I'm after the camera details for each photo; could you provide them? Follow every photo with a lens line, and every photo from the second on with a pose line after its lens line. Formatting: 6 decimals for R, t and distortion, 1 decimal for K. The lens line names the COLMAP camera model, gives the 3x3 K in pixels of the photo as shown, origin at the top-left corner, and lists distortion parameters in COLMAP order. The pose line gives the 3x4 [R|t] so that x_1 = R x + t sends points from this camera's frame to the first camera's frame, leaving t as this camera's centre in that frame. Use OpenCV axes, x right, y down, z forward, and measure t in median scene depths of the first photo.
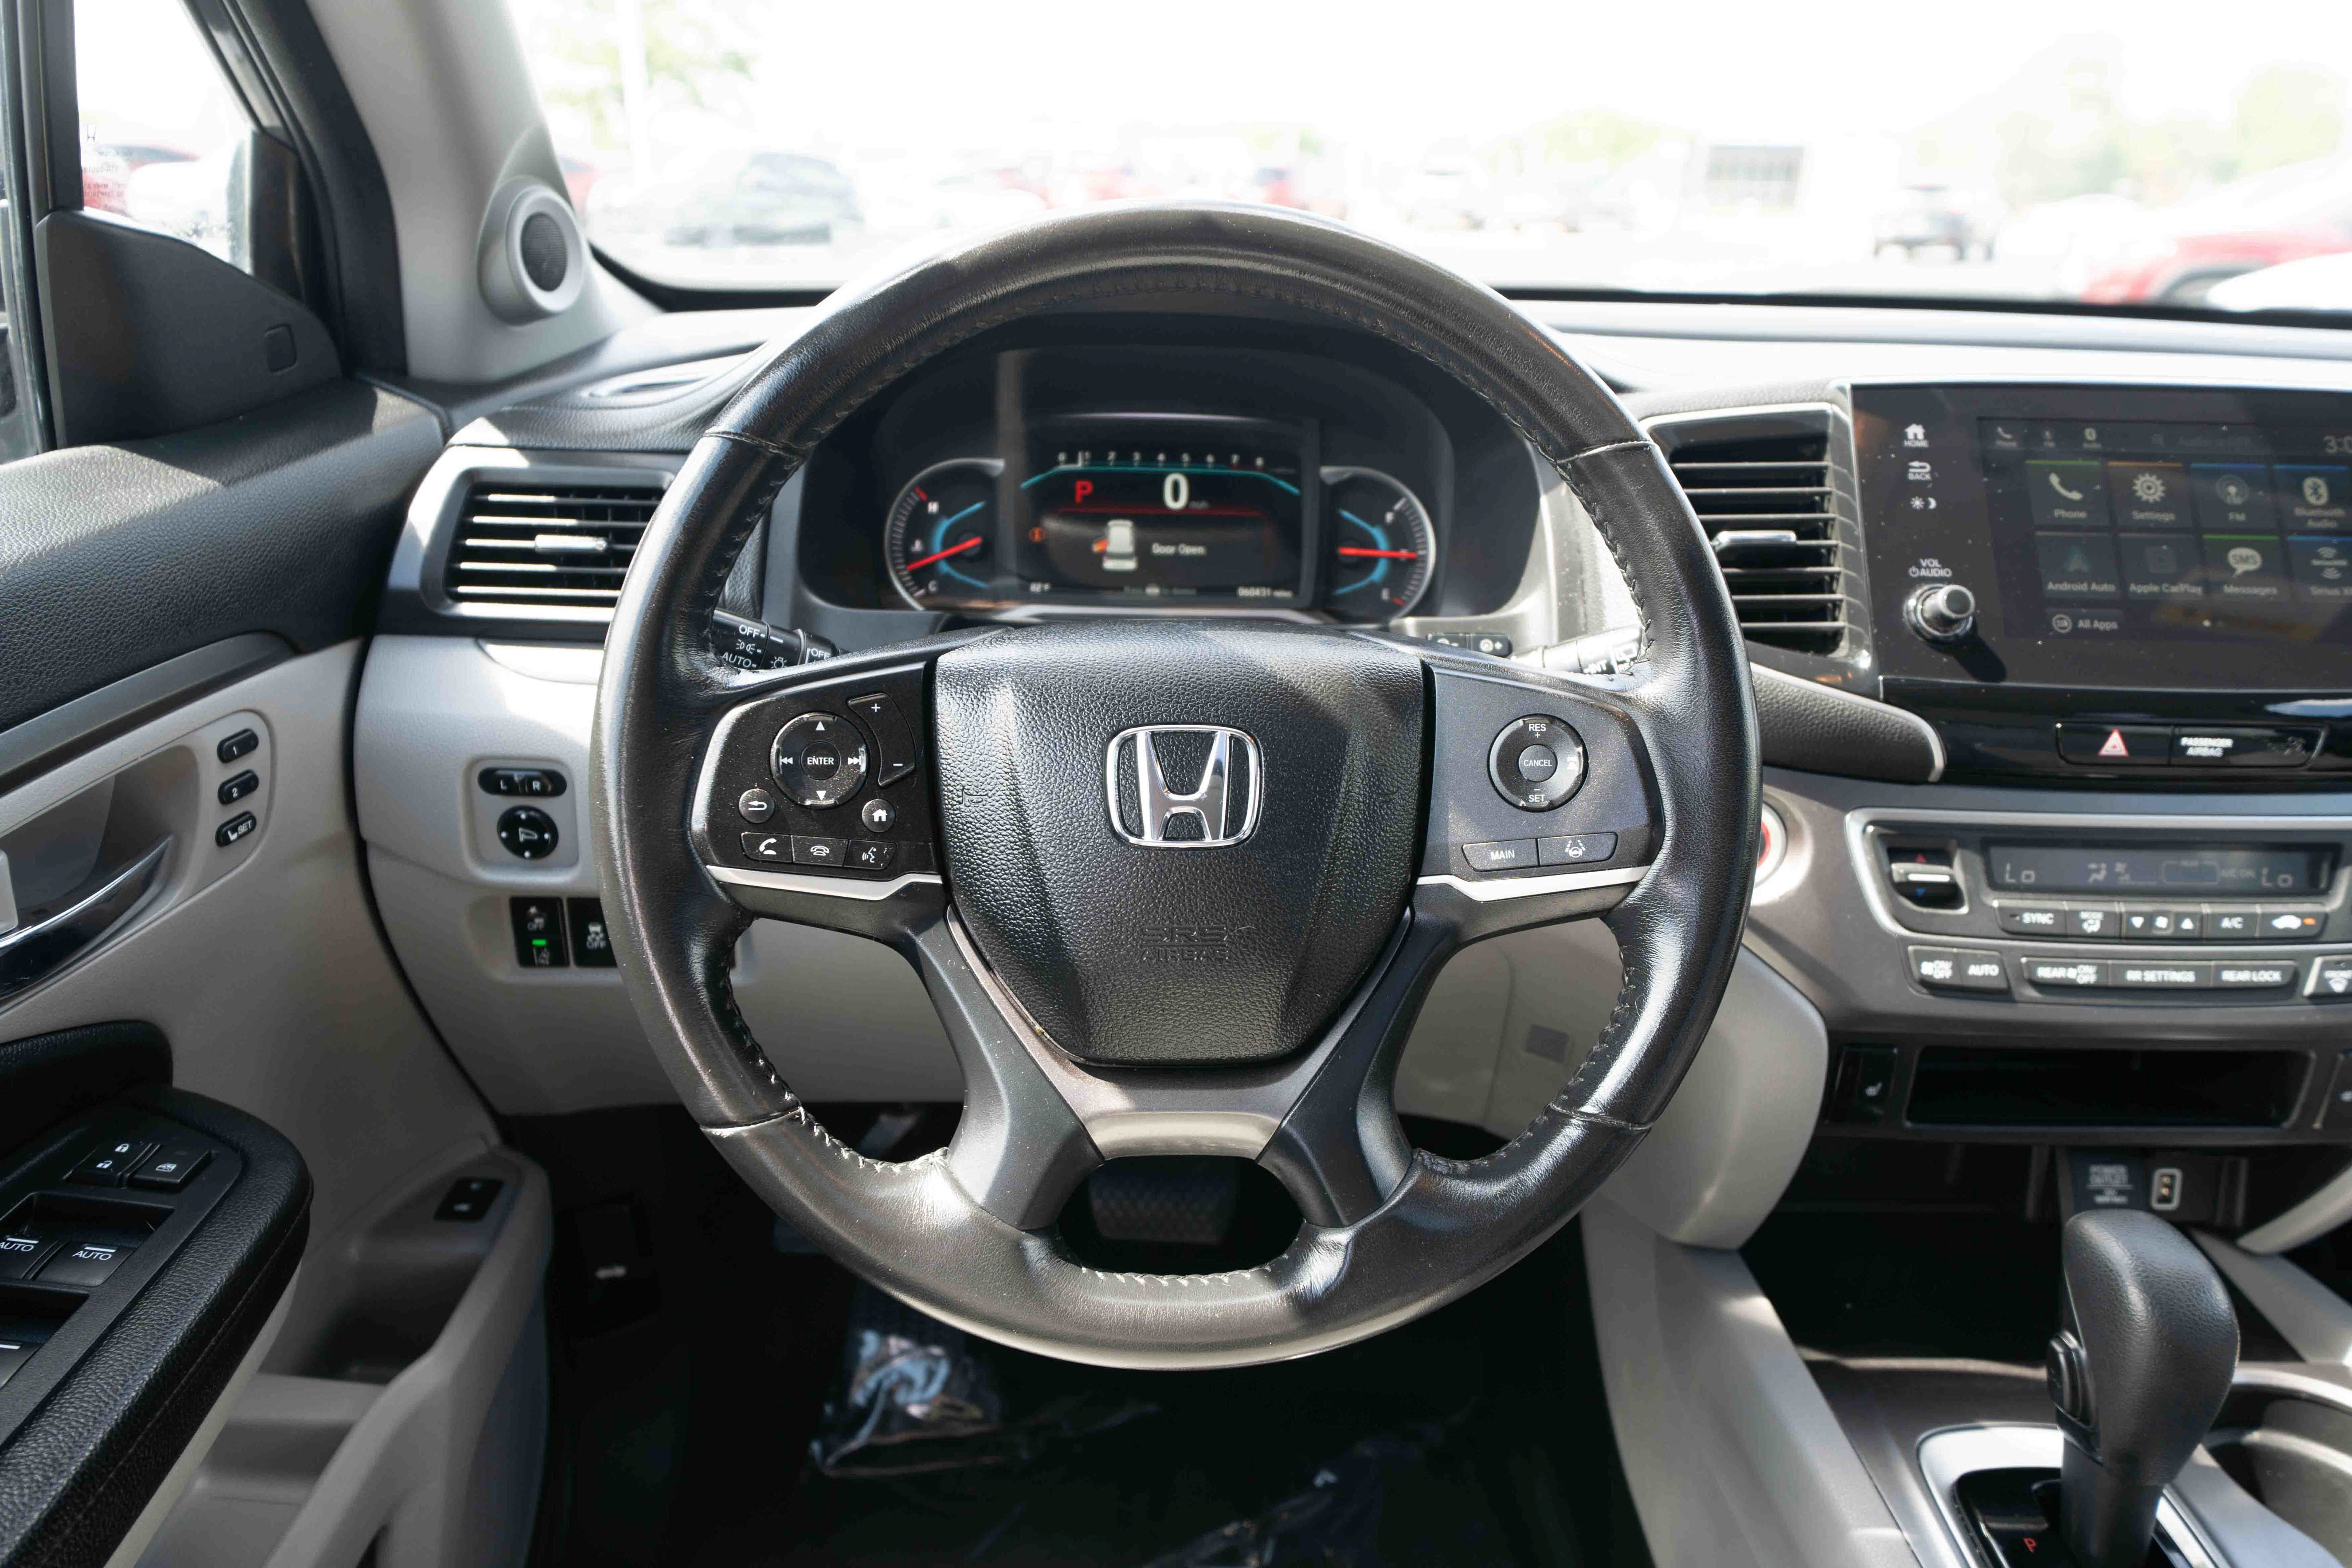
lens RADIAL K [[1558.7, 0, 1176.0], [0, 1558.7, 784.0], [0, 0, 1]] dist [0.026473, 0.005003]
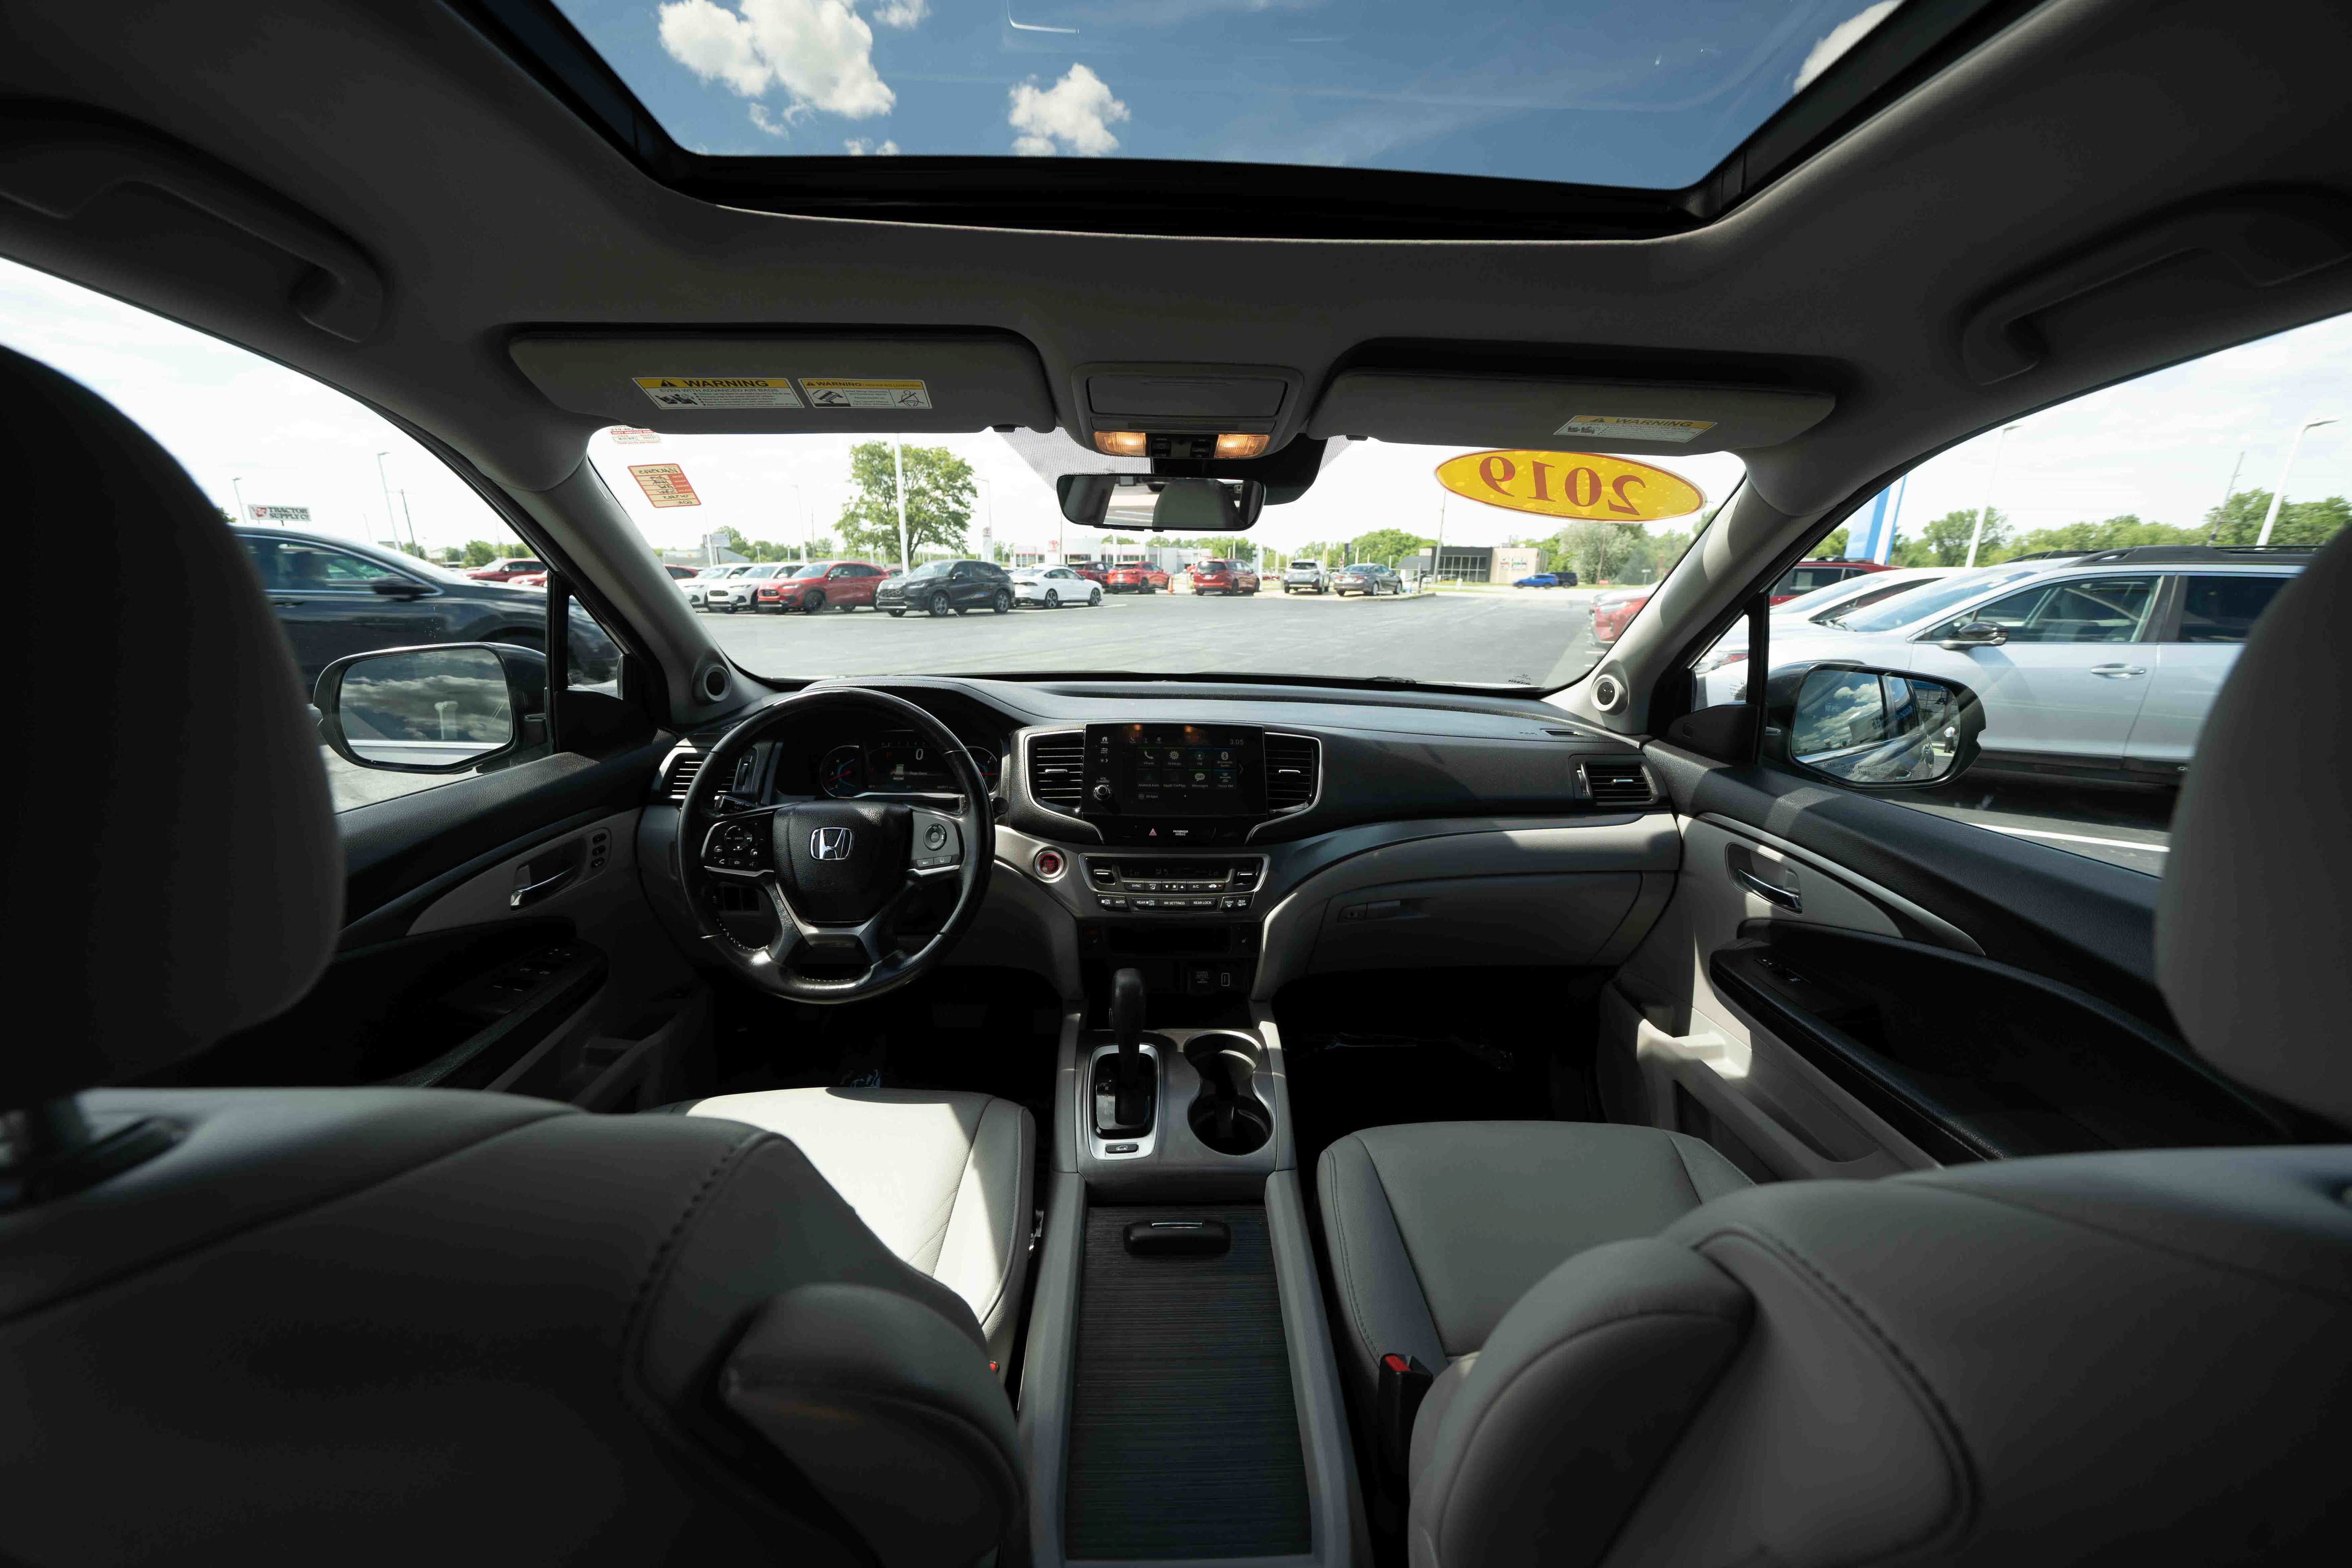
lens RADIAL K [[824.7, 0, 1179.7], [0, 824.7, 784.5], [0, 0, 1]] dist [-0.025087, 0.002379]
pose [[0.999898, -0.011759, -0.008058, 0.651646], [0.010812, 0.993991, -0.108928, 0.063507], [0.009291, 0.108830, 0.994017, -0.728511]]
